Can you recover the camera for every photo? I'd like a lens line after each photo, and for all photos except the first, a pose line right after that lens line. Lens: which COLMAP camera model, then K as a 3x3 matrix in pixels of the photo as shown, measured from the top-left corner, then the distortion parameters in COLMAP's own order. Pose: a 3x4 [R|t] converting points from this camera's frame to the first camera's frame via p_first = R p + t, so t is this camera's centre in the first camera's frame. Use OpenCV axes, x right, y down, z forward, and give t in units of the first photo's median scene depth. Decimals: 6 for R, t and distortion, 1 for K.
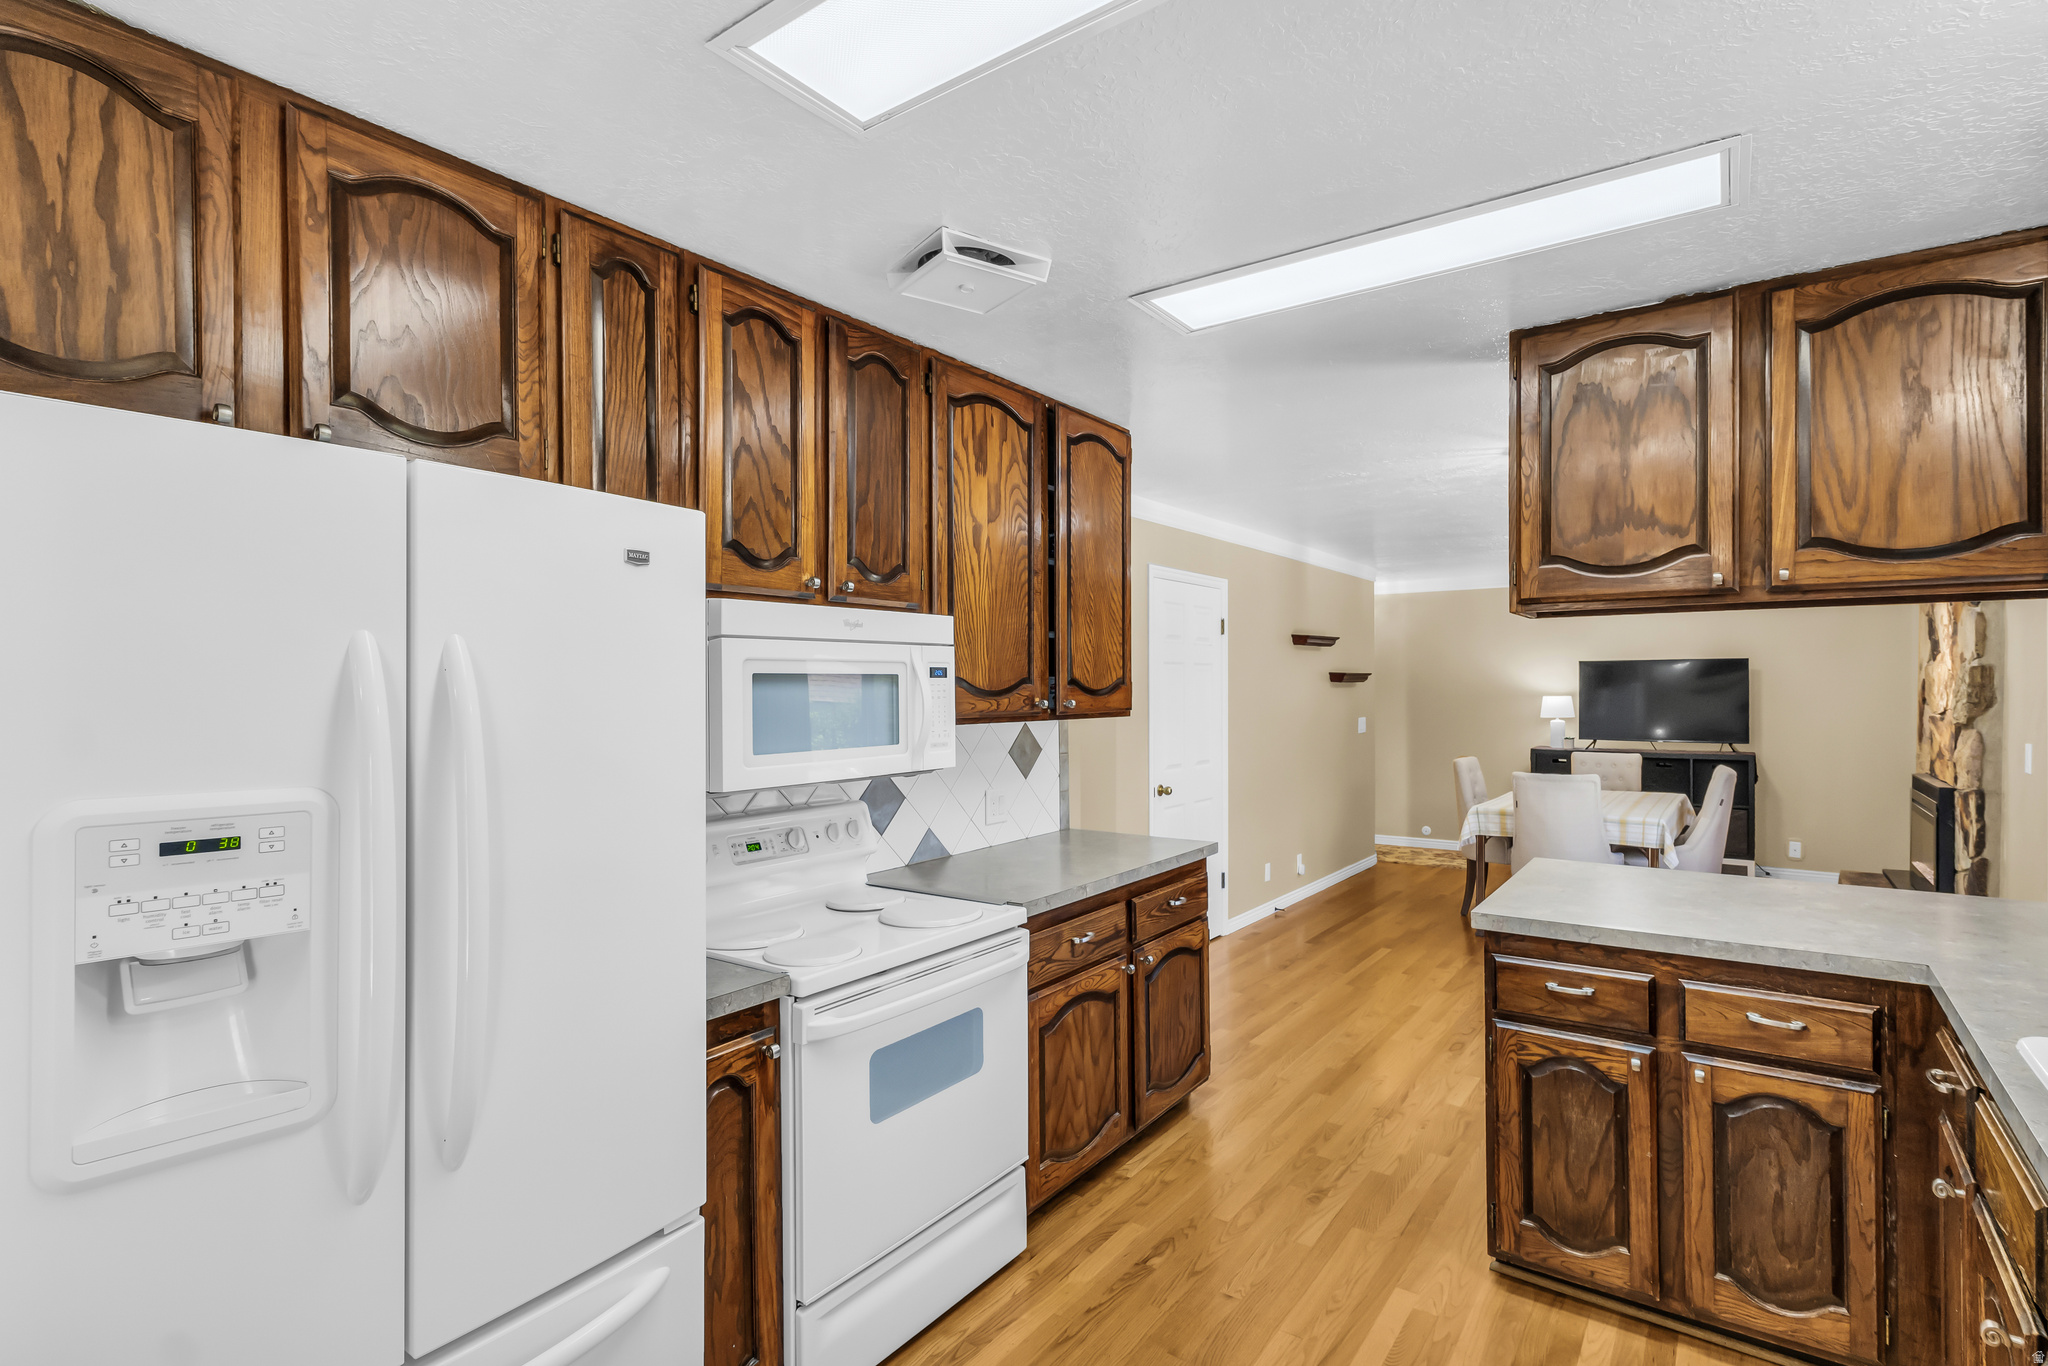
lens RADIAL K [[991.8, 0, 1023.0], [0, 991.8, 687.9], [0, 0, 1]] dist [0.001086, -0.000526]
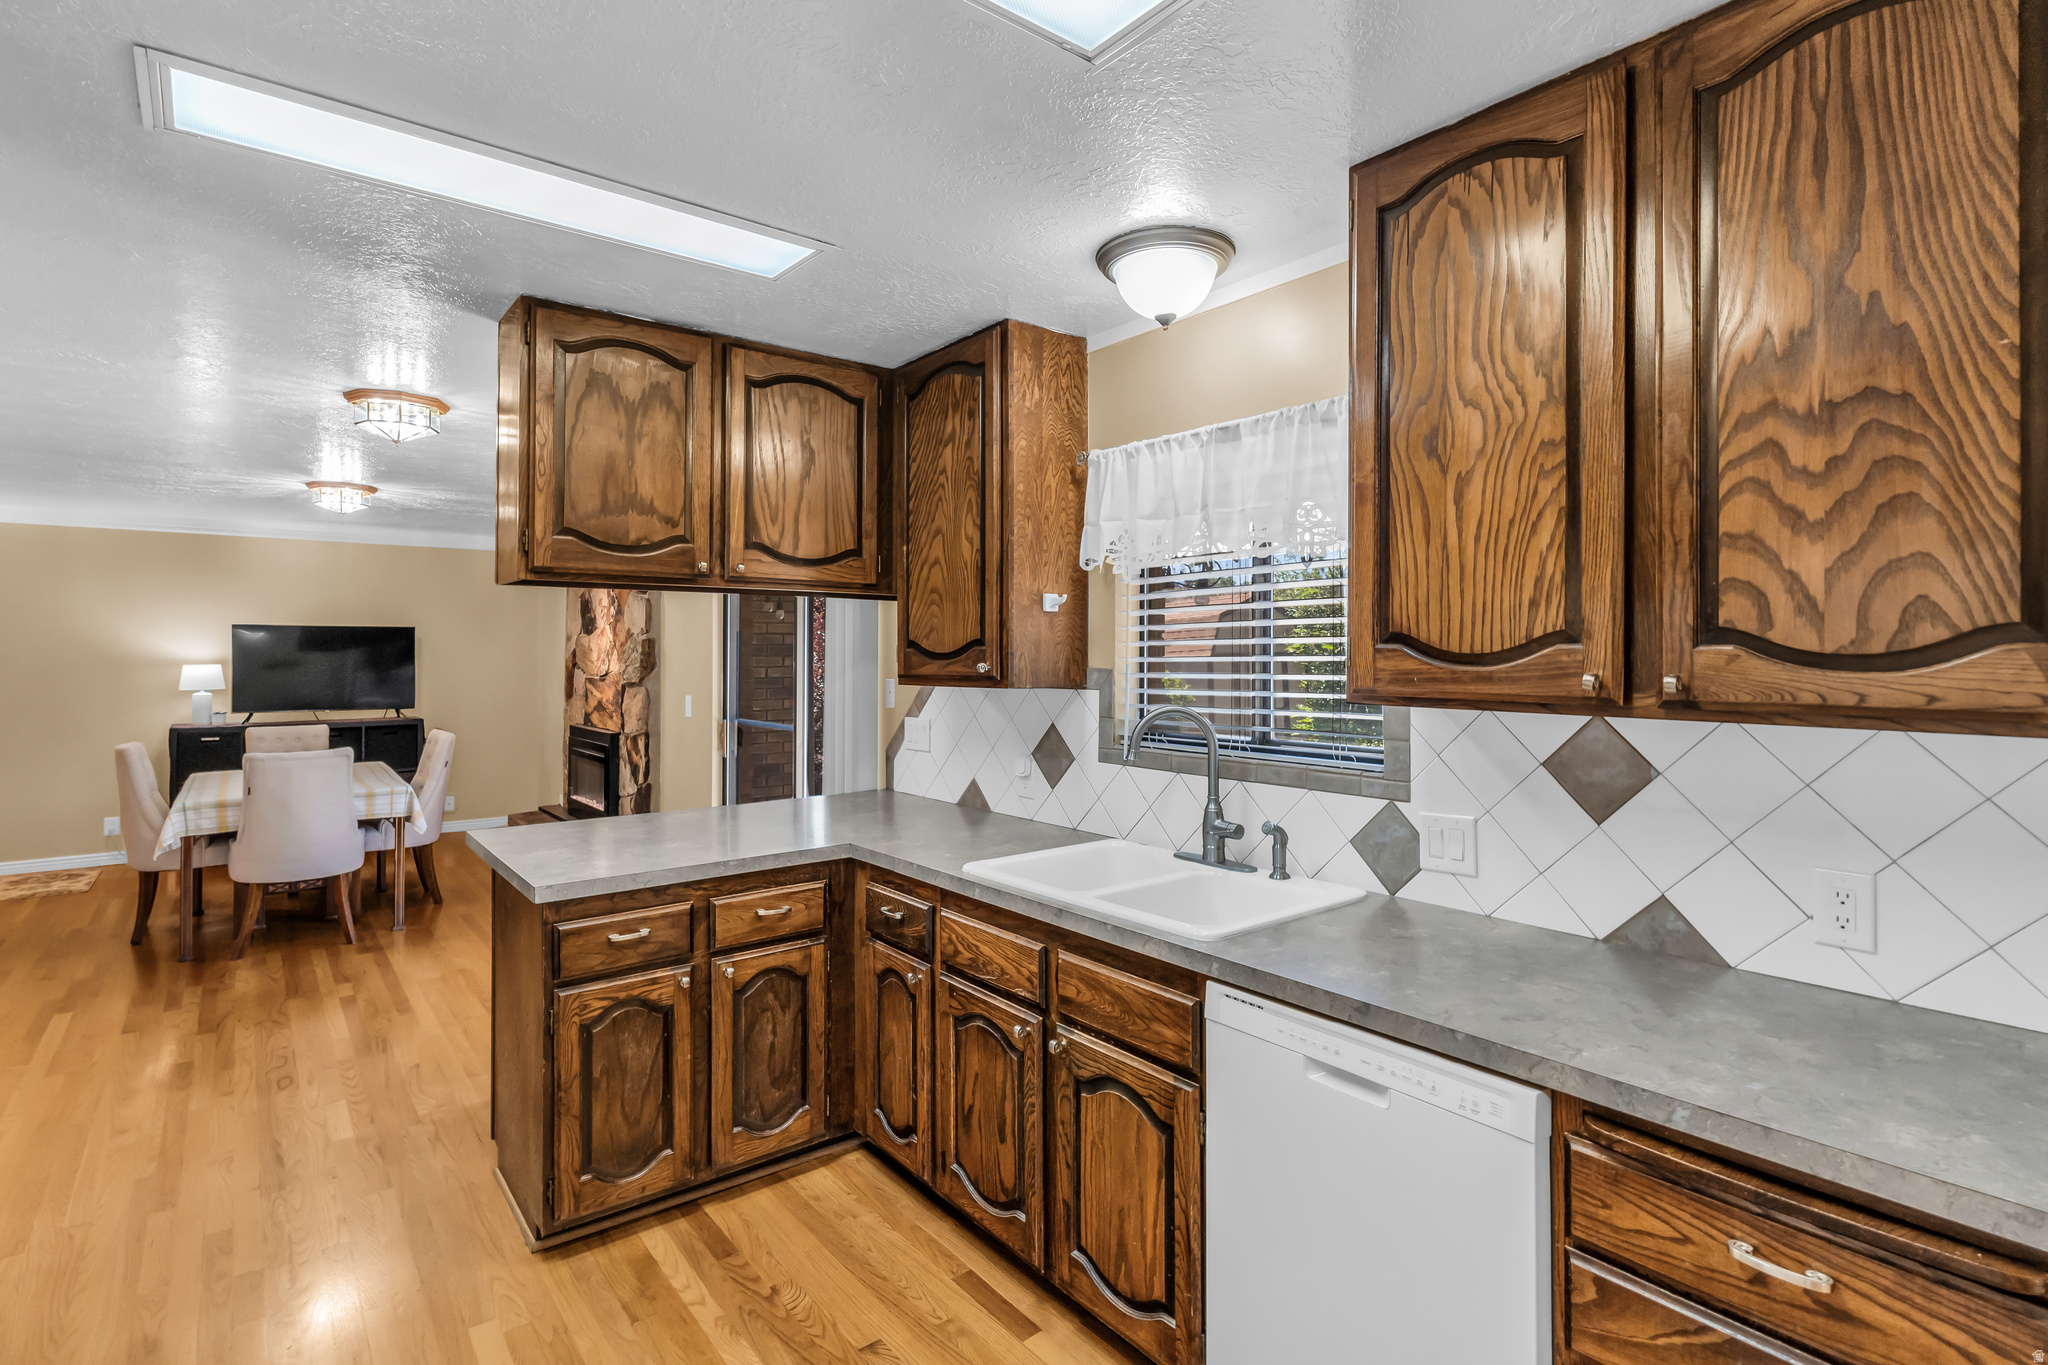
lens RADIAL K [[991.8, 0, 1045.8], [0, 991.8, 645.3], [0, 0, 1]] dist [0.001086, -0.000526]
pose [[0.251801, 0.012337, 0.967700, -0.349676], [-0.002549, 0.999924, -0.012085, 0.000587], [-0.967776, 0.000576, 0.251814, 0.266764]]
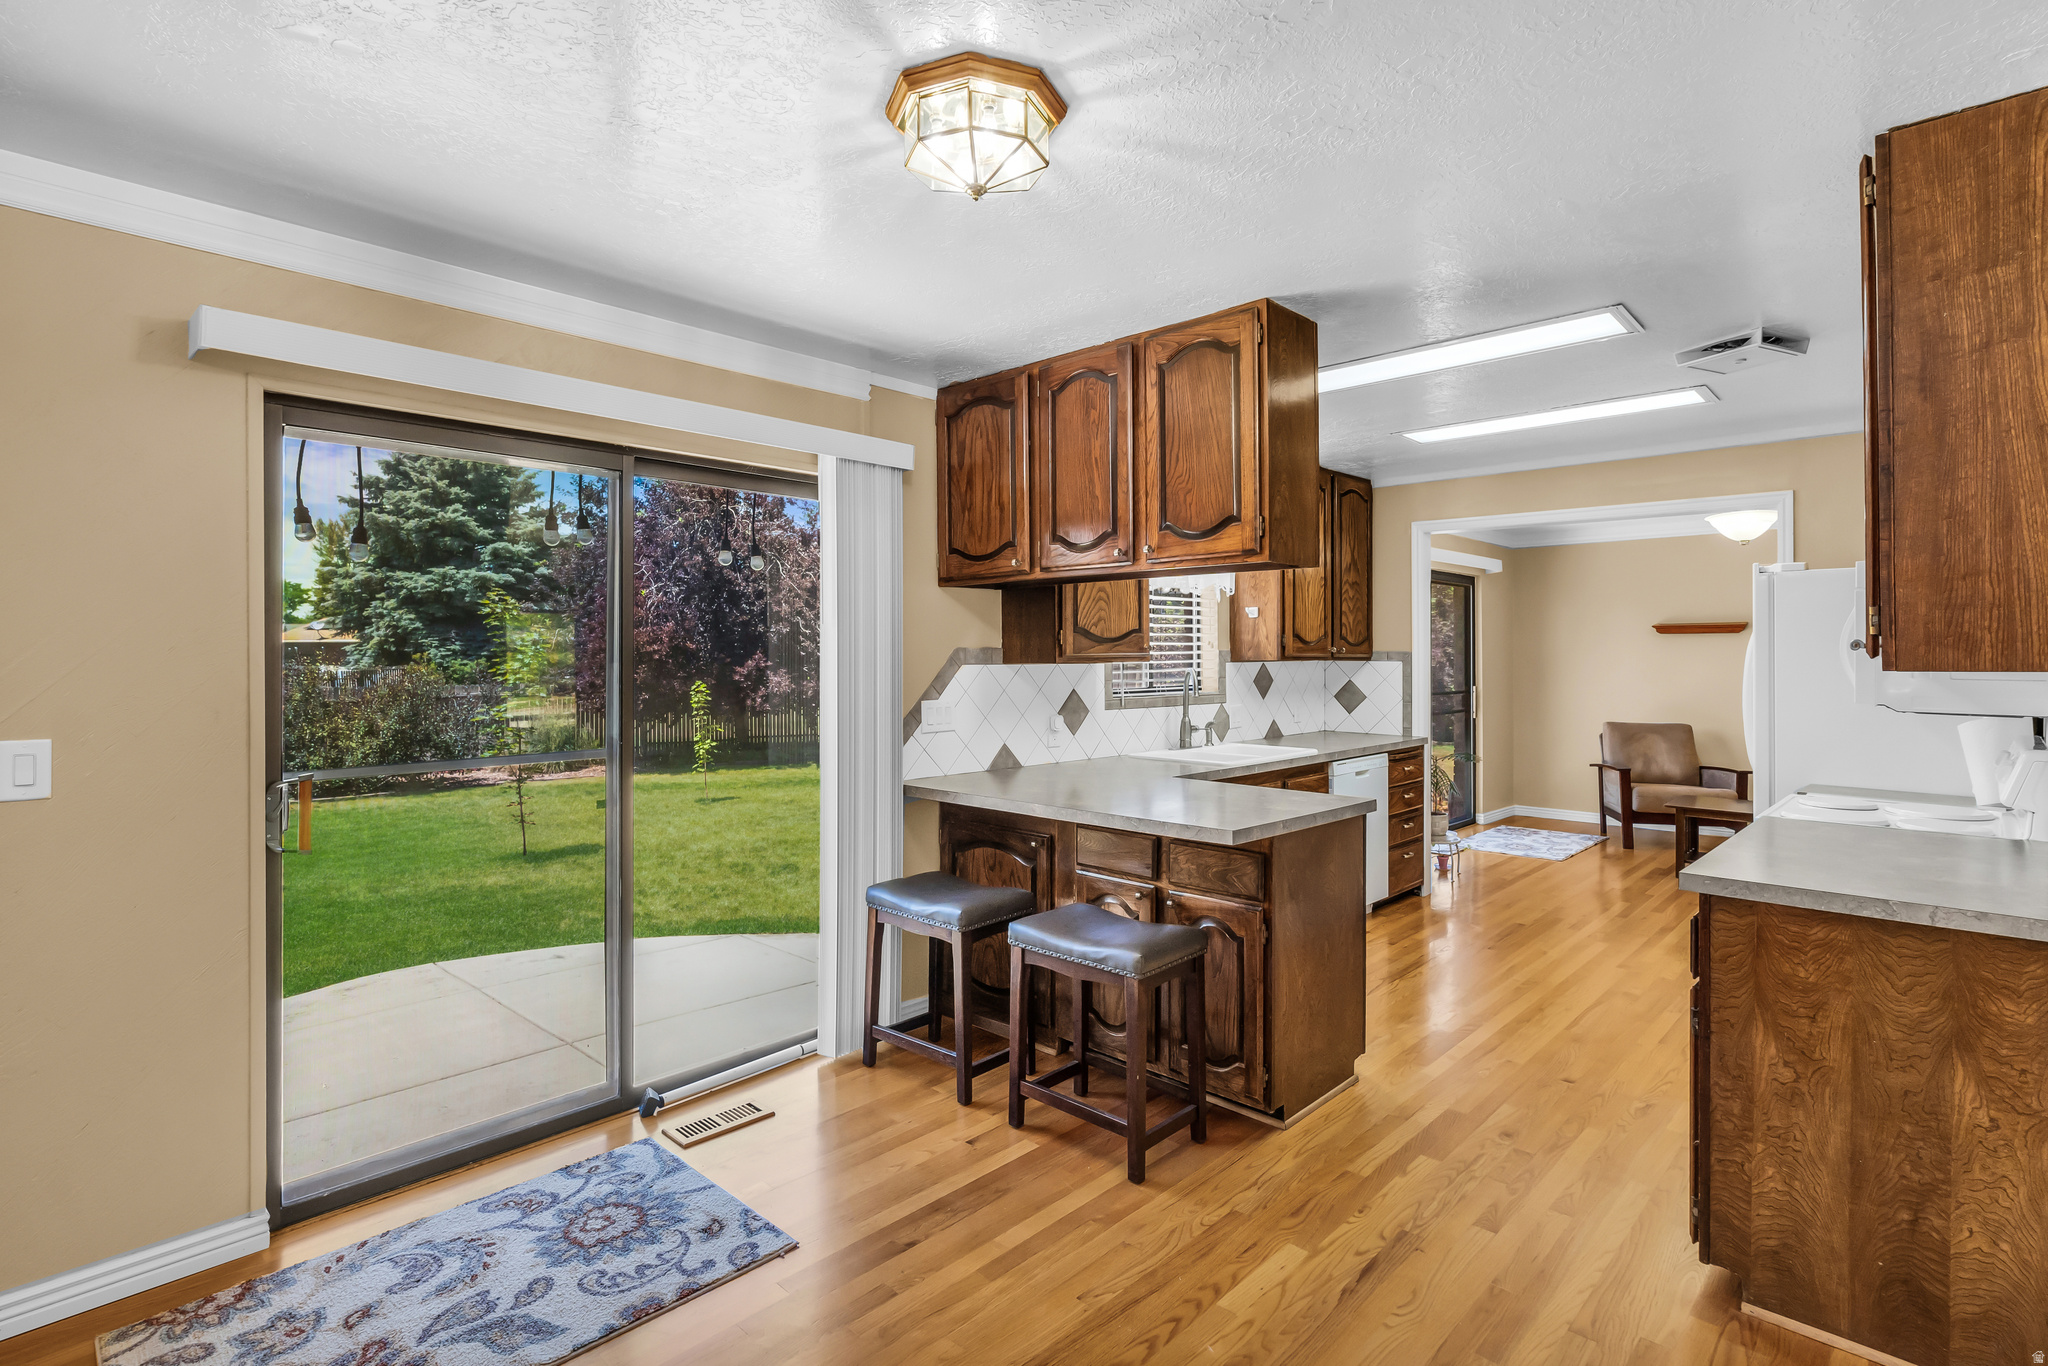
lens RADIAL K [[991.8, 0, 1021.5], [0, 991.8, 629.4], [0, 0, 1]] dist [0.001086, -0.000526]
pose [[-0.991372, 0.008946, 0.130775, 0.744297], [0.005145, 0.999555, -0.029374, 0.030345], [-0.130979, -0.028448, -0.990977, 2.372896]]
